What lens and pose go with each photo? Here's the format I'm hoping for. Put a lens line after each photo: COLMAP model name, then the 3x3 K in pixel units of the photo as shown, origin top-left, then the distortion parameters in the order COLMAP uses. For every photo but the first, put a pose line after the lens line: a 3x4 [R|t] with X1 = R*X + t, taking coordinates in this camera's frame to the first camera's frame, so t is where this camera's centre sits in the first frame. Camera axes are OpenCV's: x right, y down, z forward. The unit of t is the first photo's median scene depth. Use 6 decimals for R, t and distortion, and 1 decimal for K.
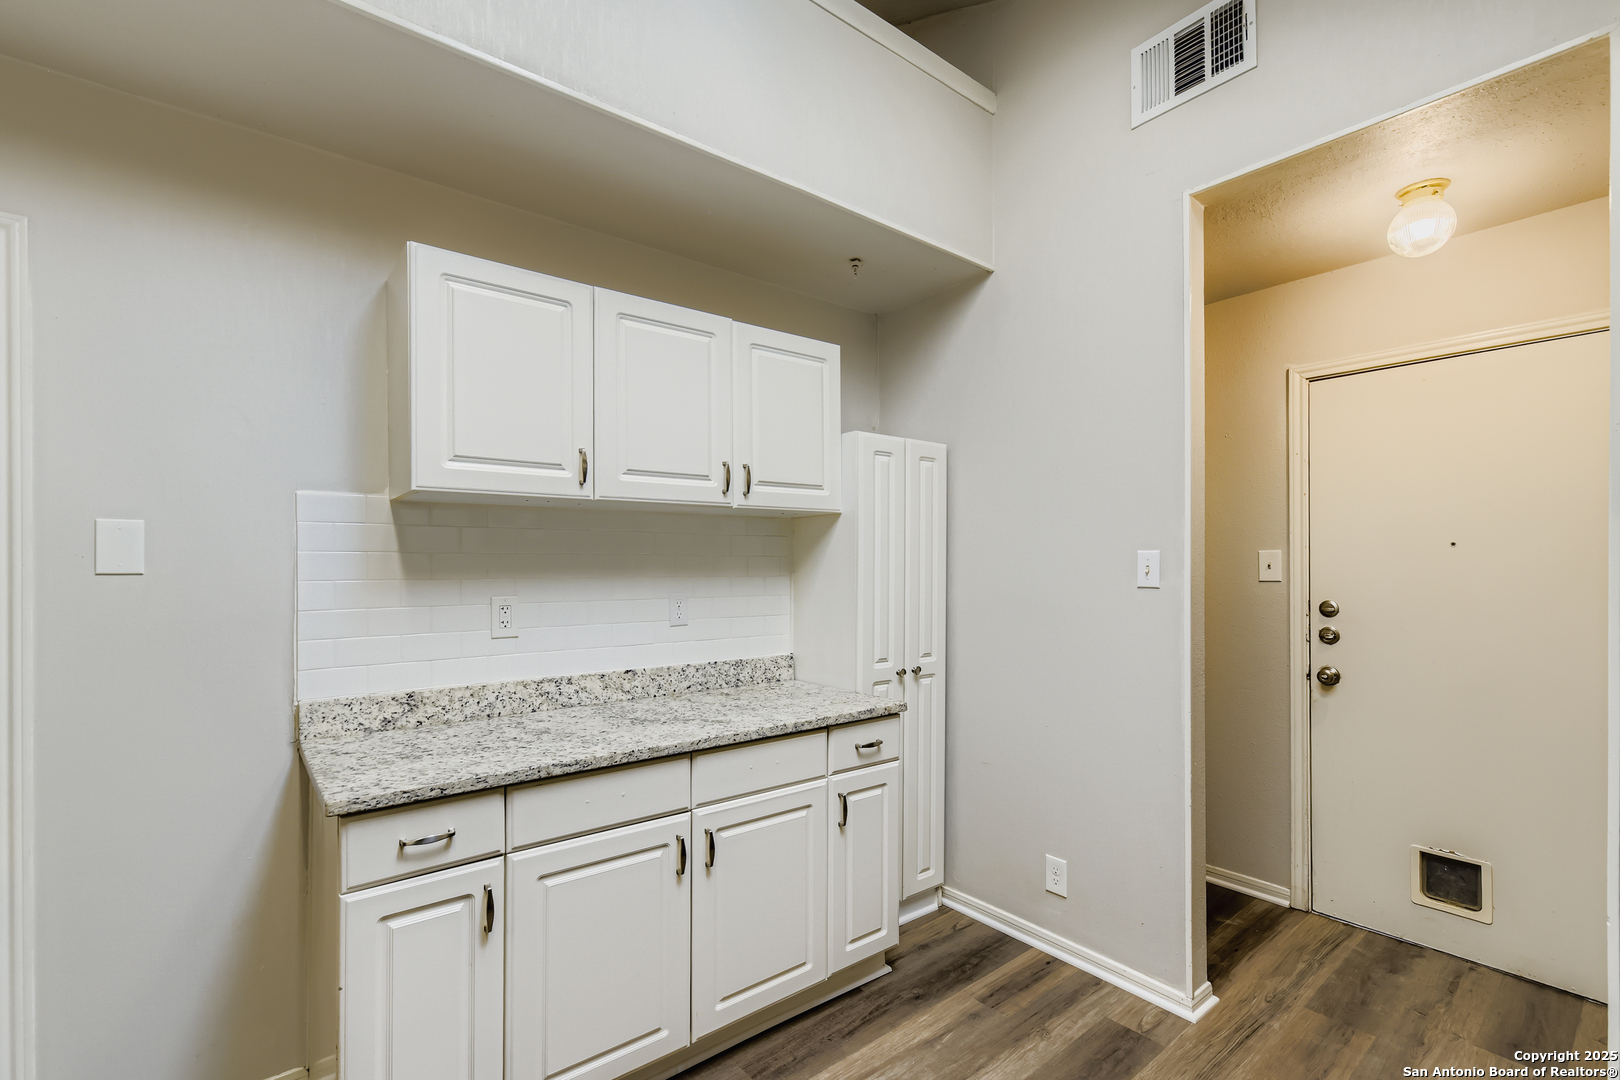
lens RADIAL K [[708.2, 0, 817.8], [0, 708.2, 569.3], [0, 0, 1]] dist [0.002392, 0.000515]
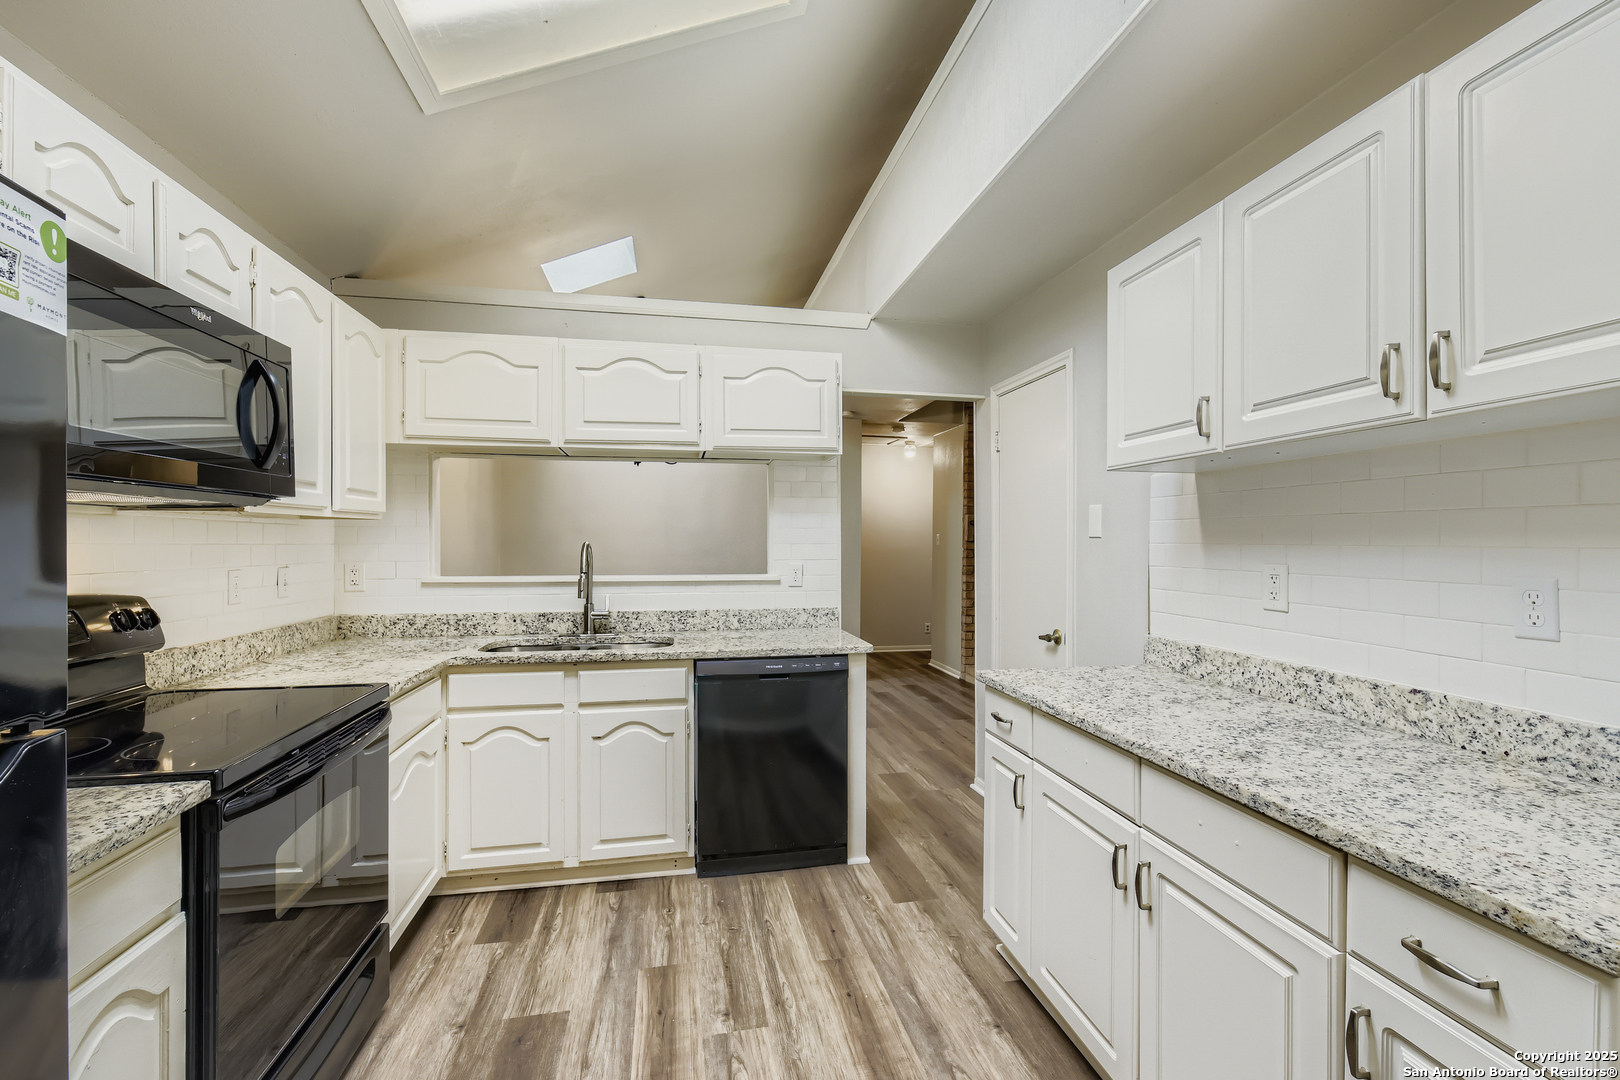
lens RADIAL K [[708.2, 0, 802.7], [0, 708.2, 542.1], [0, 0, 1]] dist [0.002392, 0.000515]
pose [[-0.476987, 0.005083, -0.878896, 0.620276], [-0.002624, 0.999971, 0.007207, 0.005362], [0.878907, 0.005744, -0.476959, 0.893555]]
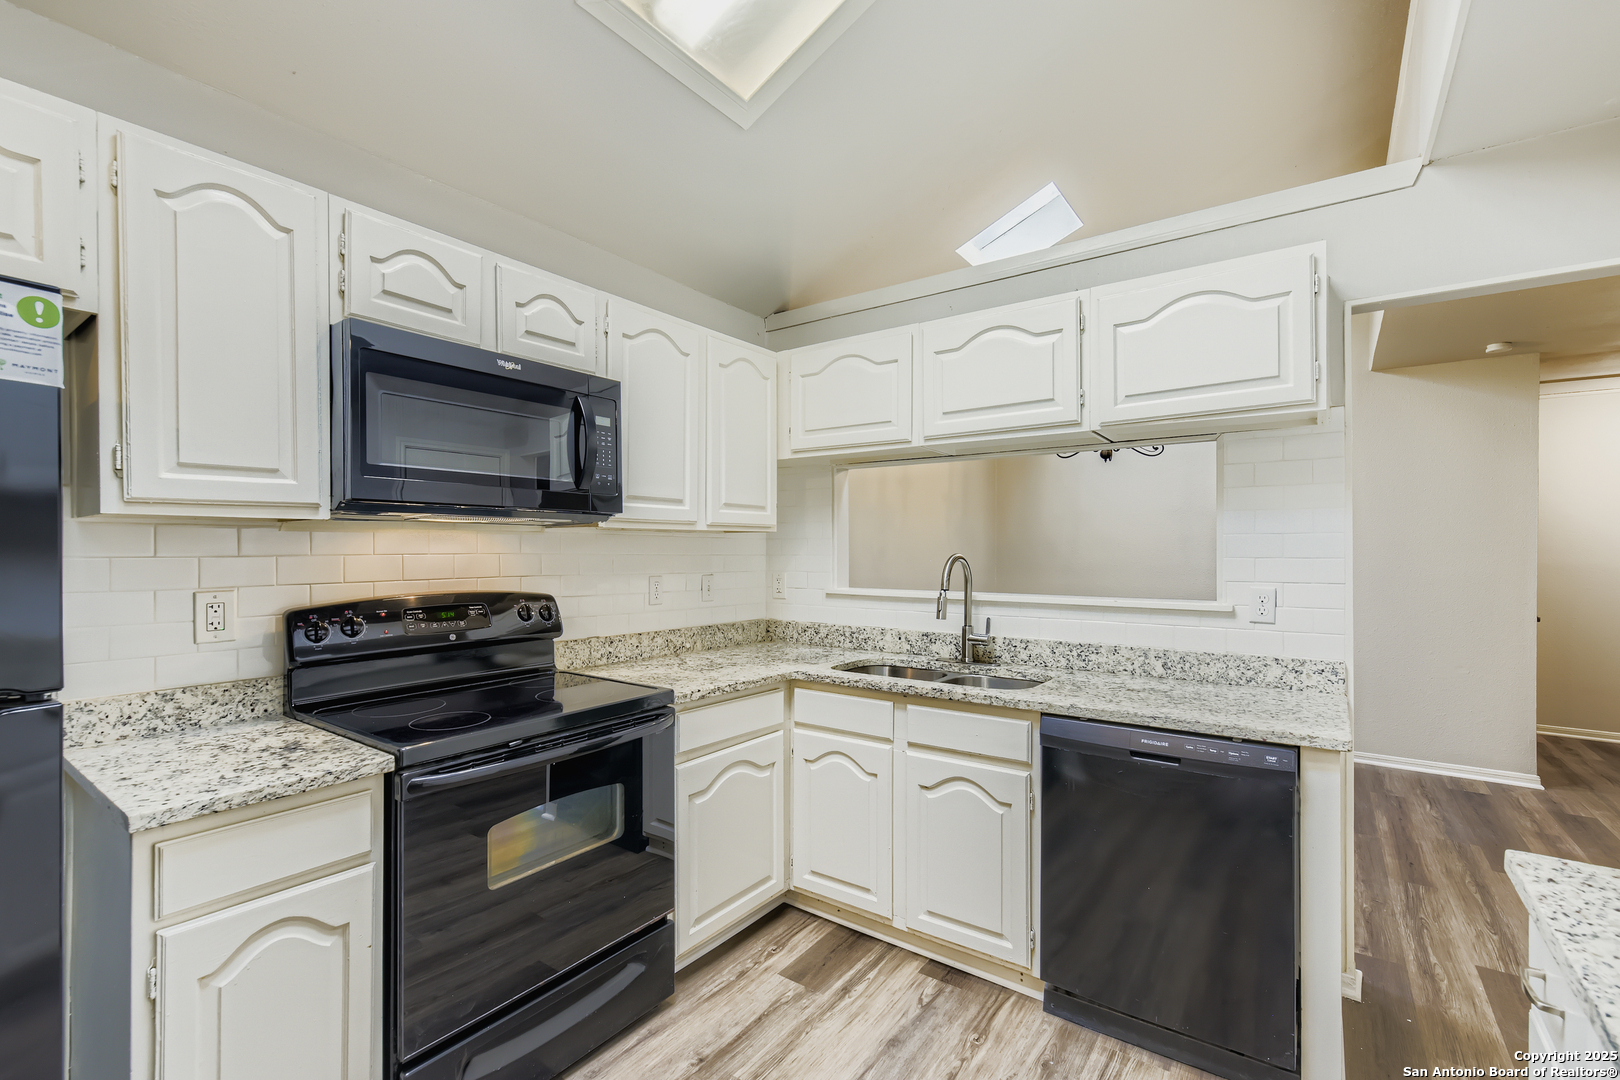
lens RADIAL K [[708.2, 0, 809.3], [0, 708.2, 551.9], [0, 0, 1]] dist [0.002392, 0.000515]
pose [[-0.966569, 0.002882, -0.256390, 0.134126], [0.001697, 0.999987, 0.004841, 0.007416], [0.256400, 0.004244, -0.966561, 0.948522]]
